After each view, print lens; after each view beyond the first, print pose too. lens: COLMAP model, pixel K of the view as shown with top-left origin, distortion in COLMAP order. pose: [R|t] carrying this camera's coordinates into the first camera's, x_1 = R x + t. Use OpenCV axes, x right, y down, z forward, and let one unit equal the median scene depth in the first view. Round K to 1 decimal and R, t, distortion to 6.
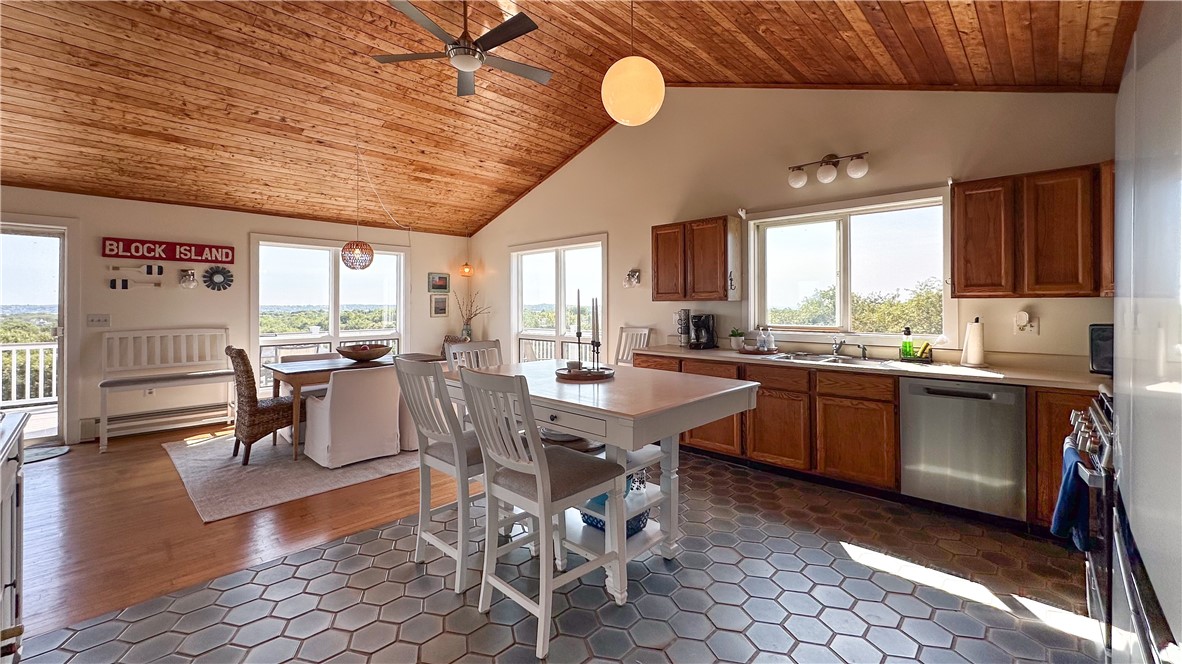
lens RADIAL K [[487.1, 0, 592.8], [0, 487.1, 301.3], [0, 0, 1]] dist [-0.000788, -0.000059]
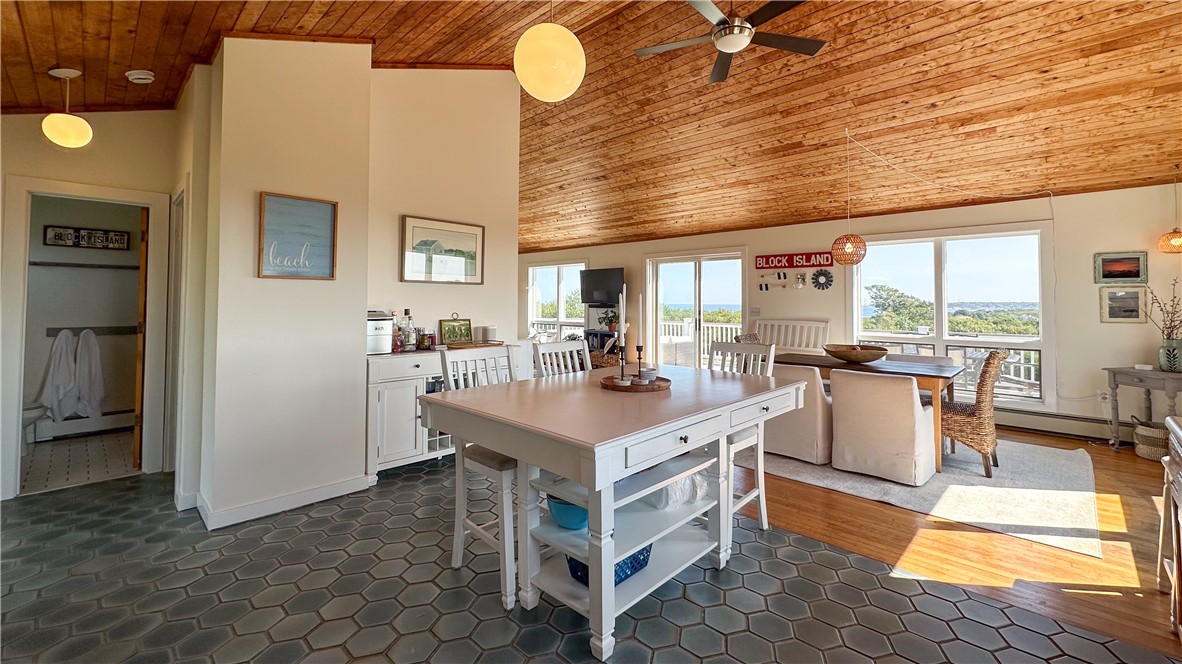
lens RADIAL K [[479.5, 0, 592.6], [0, 479.5, 285.5], [0, 0, 1]] dist [0.000265, 0.000028]
pose [[-0.006062, -0.032315, -0.999459, 0.411117], [0.001637, 0.999476, -0.032325, 0.004296], [0.999980, -0.001832, -0.006006, 0.463440]]
